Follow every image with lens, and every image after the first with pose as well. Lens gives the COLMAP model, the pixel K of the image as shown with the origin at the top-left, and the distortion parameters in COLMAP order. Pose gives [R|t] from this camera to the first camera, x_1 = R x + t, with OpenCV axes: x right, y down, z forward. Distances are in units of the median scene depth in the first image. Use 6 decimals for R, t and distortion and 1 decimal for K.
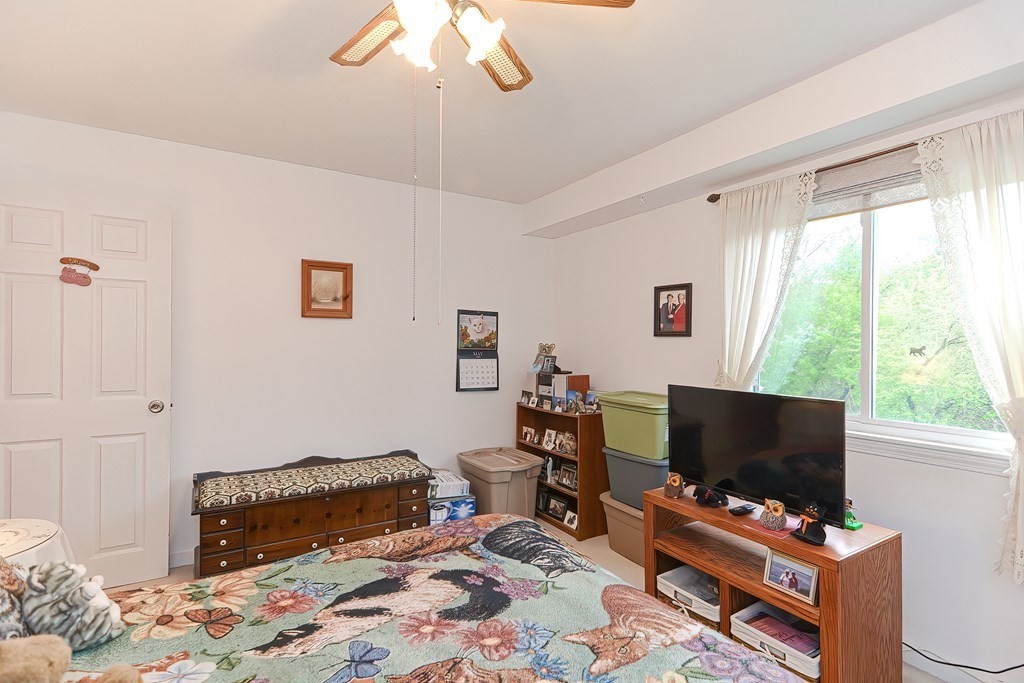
lens RADIAL K [[499.6, 0, 508.8], [0, 499.6, 344.5], [0, 0, 1]] dist [0.013290, -0.000199]
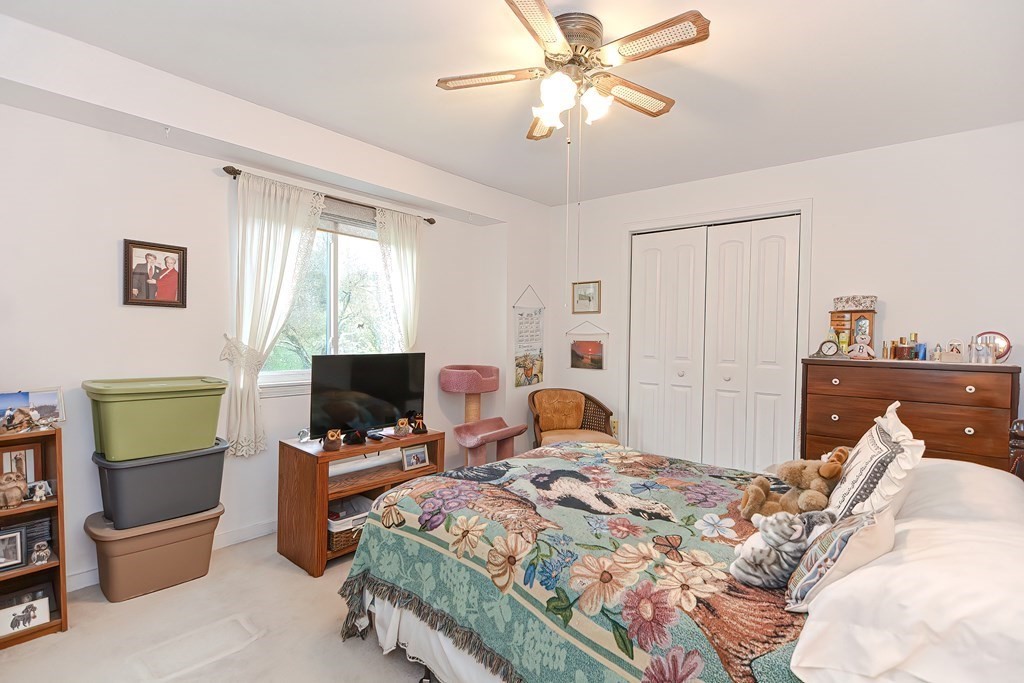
lens RADIAL K [[499.6, 0, 508.8], [0, 499.6, 344.5], [0, 0, 1]] dist [0.013290, -0.000199]
pose [[-0.333392, -0.028589, 0.942355, -0.853894], [-0.014015, 0.999580, 0.025366, 0.023211], [-0.942684, -0.004751, -0.333653, 0.960054]]
